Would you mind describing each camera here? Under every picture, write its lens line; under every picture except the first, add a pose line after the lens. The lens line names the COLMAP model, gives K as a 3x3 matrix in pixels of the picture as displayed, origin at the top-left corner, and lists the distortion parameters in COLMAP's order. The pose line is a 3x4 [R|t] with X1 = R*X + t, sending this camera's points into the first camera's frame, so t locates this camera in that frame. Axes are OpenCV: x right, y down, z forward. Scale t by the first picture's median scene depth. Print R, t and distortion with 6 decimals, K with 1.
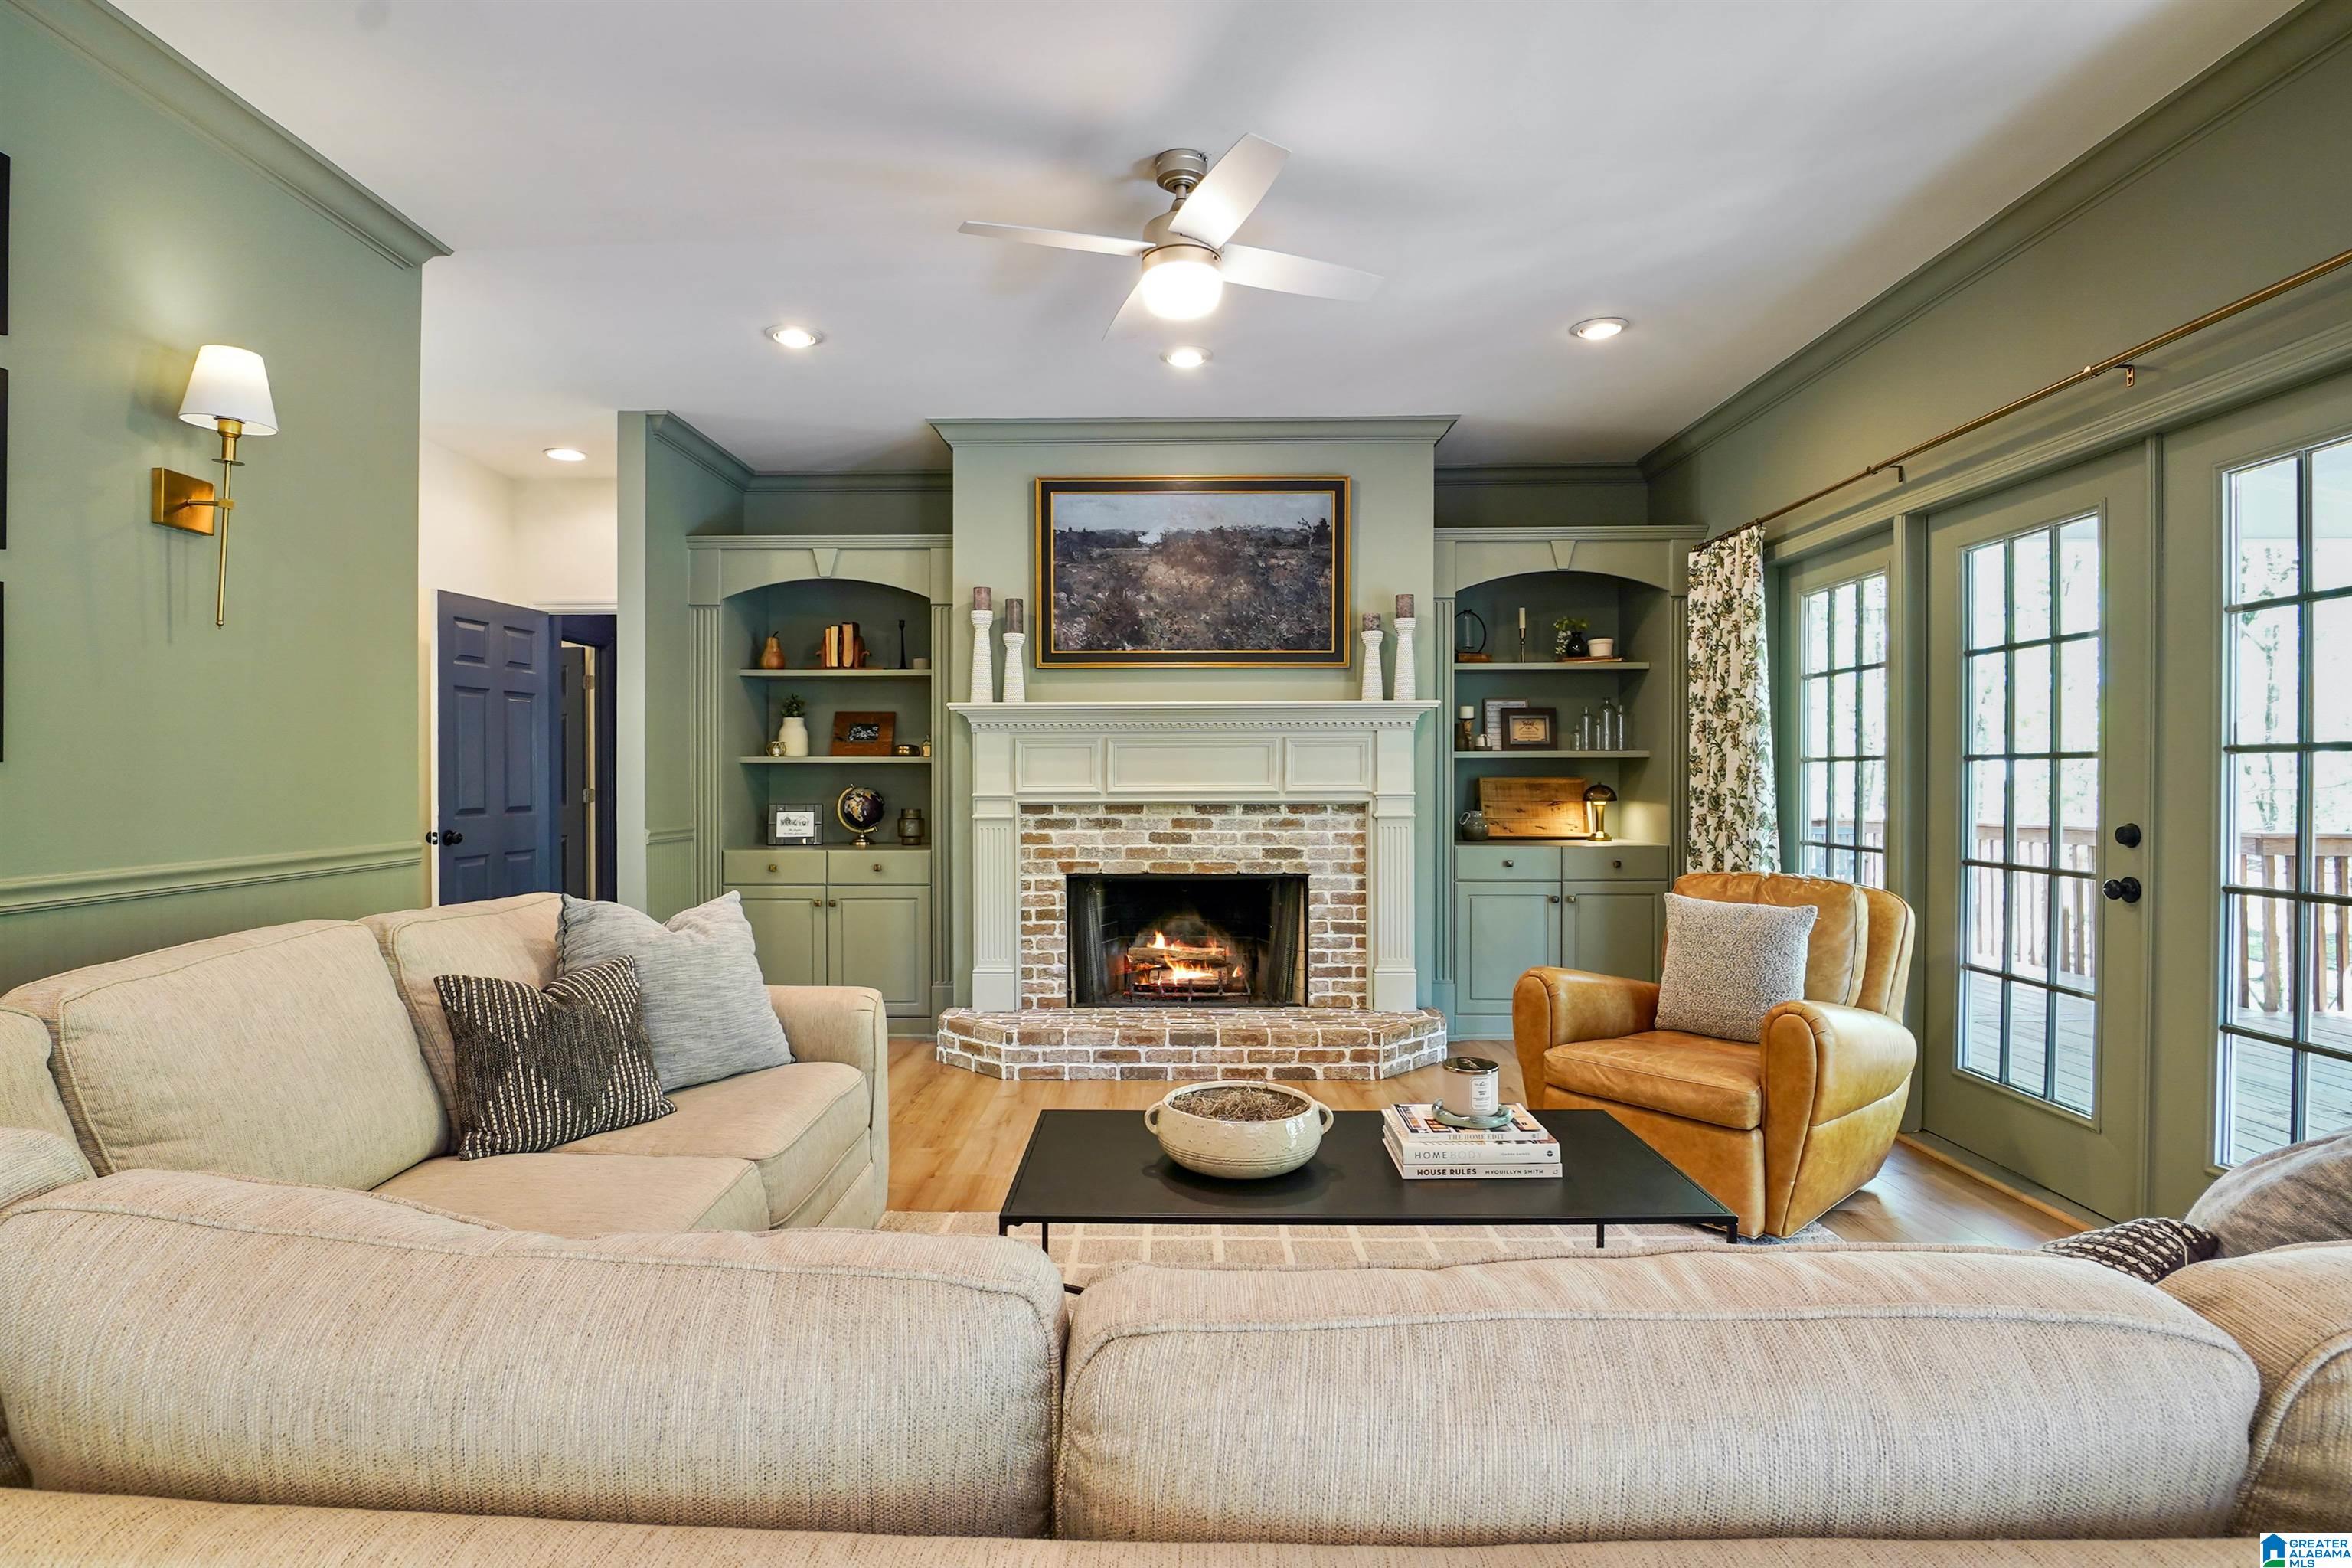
lens RADIAL K [[1165.2, 0, 1162.4], [0, 1165.2, 792.2], [0, 0, 1]] dist [-0.016730, -0.001968]
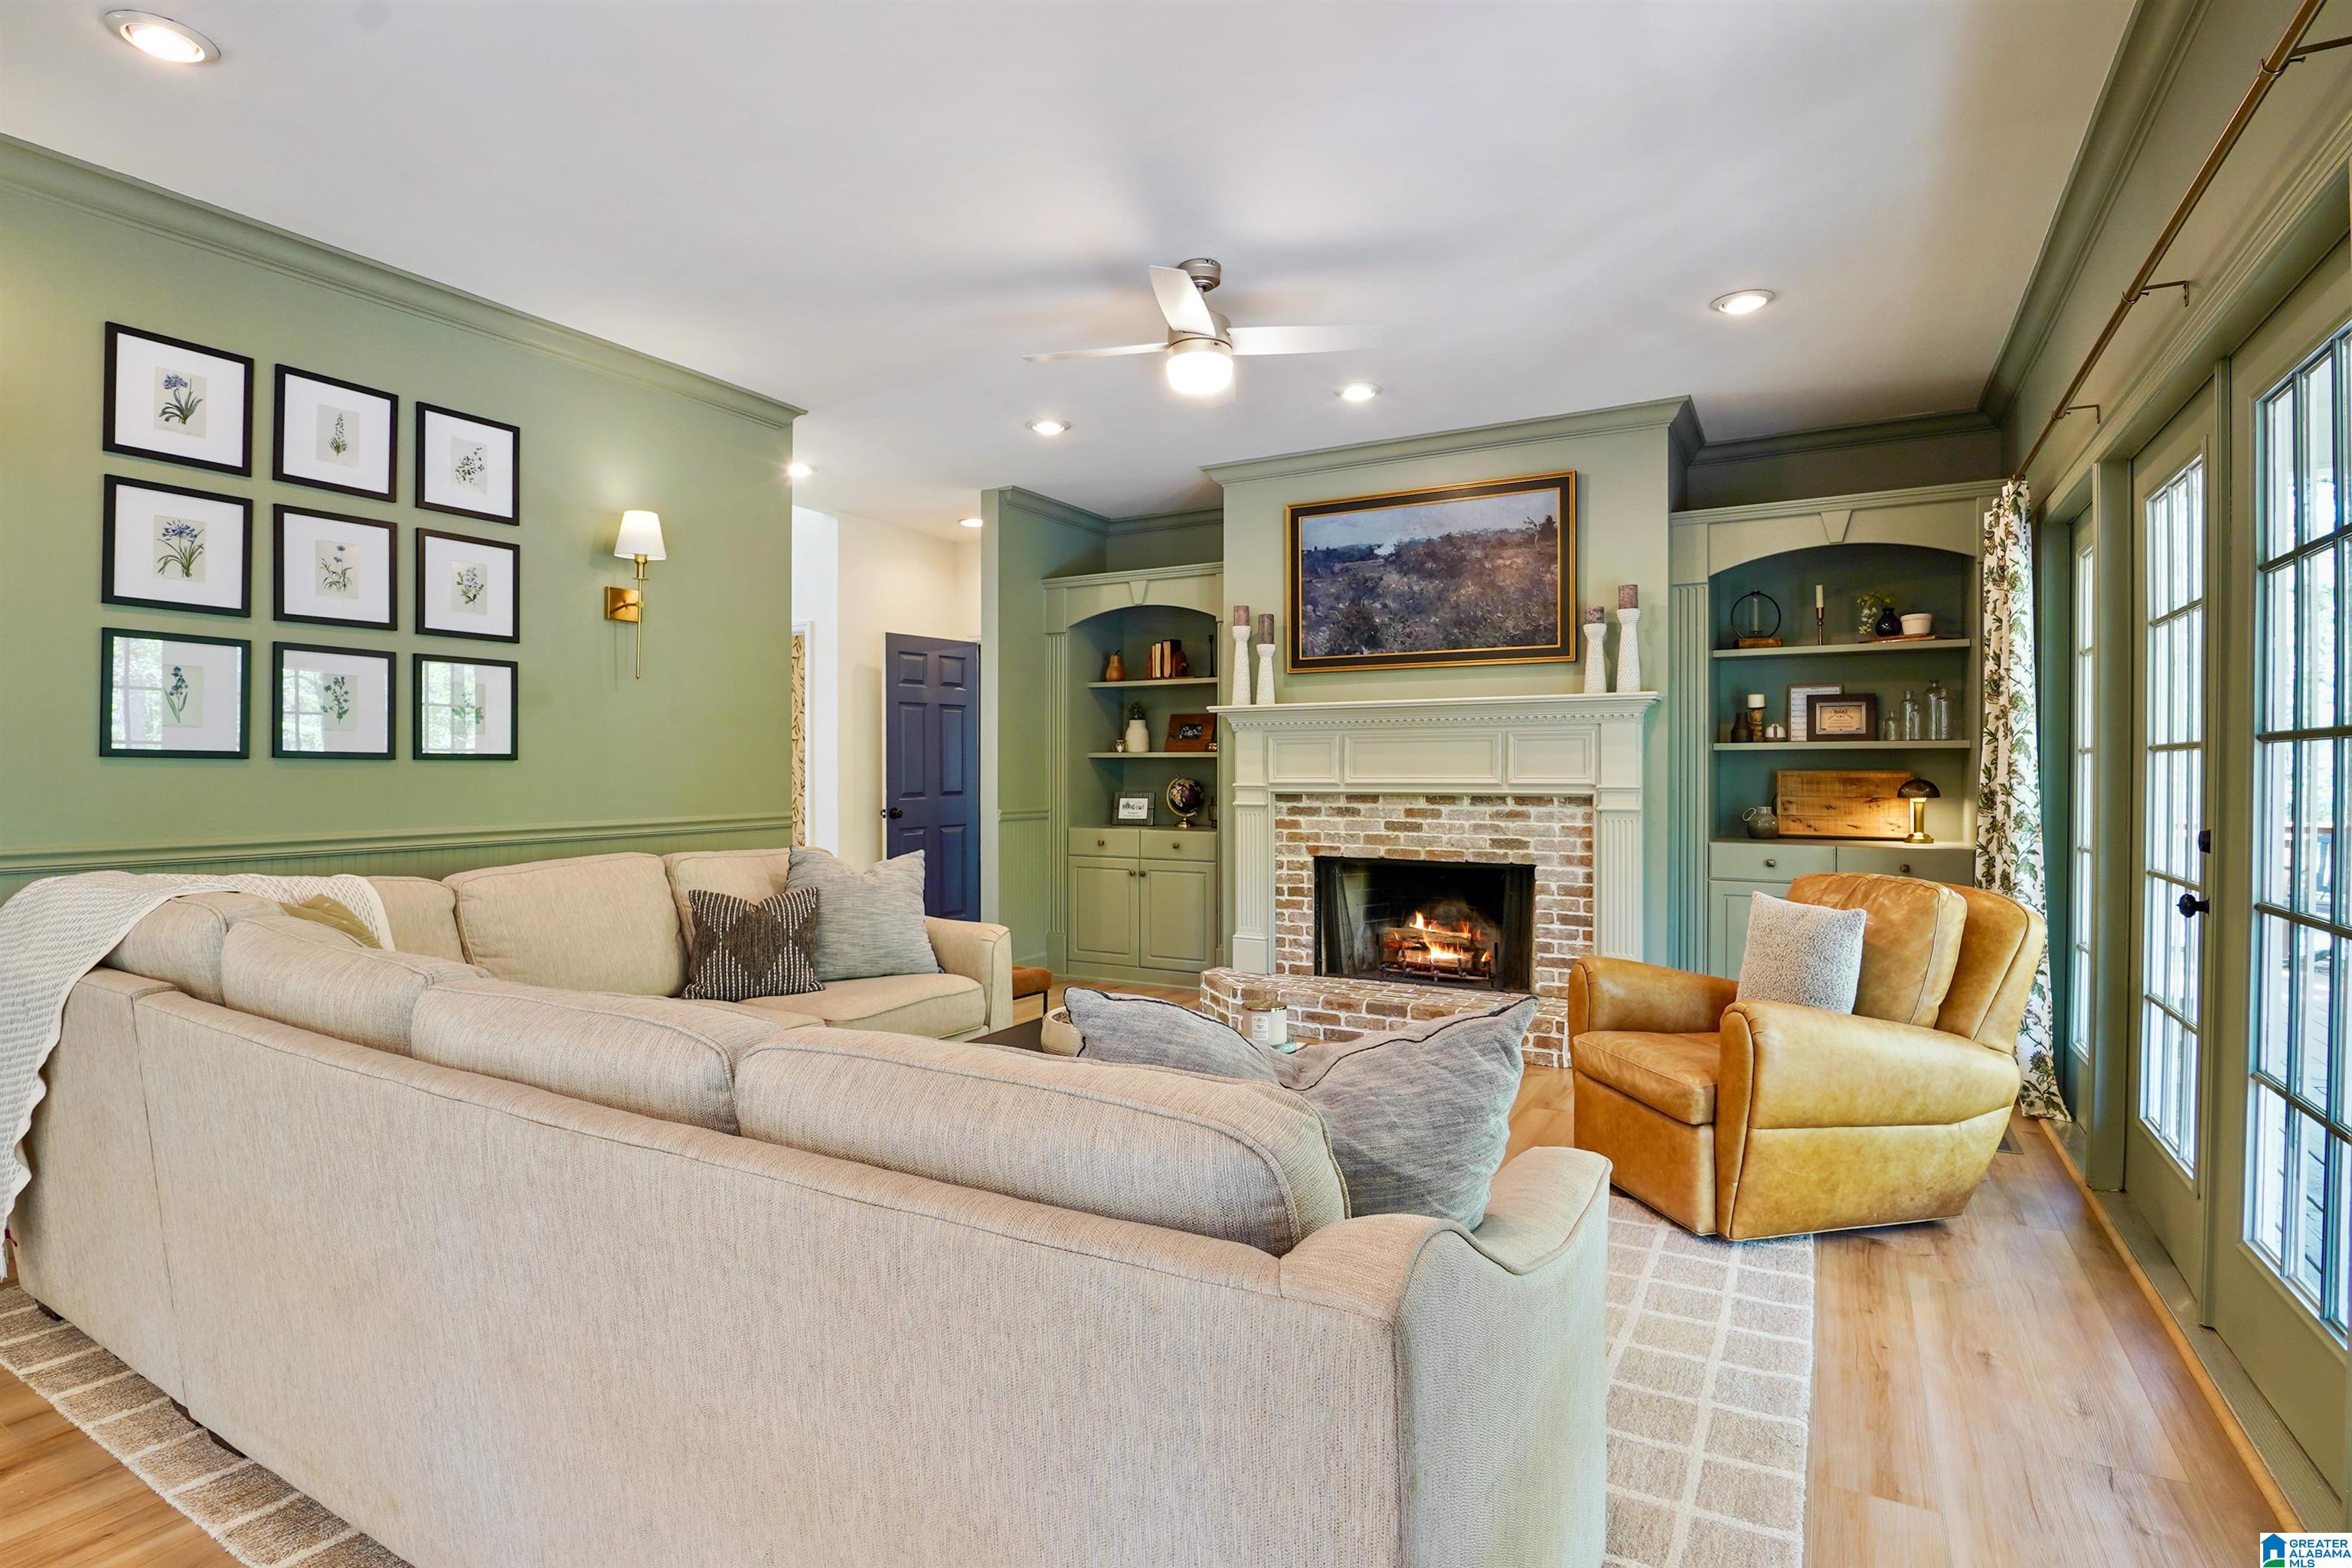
lens RADIAL K [[1165.2, 0, 1162.4], [0, 1165.2, 792.2], [0, 0, 1]] dist [-0.016730, -0.001968]
pose [[0.875283, 0.010904, -0.483487, 0.332727], [-0.008240, 0.999937, 0.007632, 0.001364], [0.483540, -0.002696, 0.875318, -0.051599]]
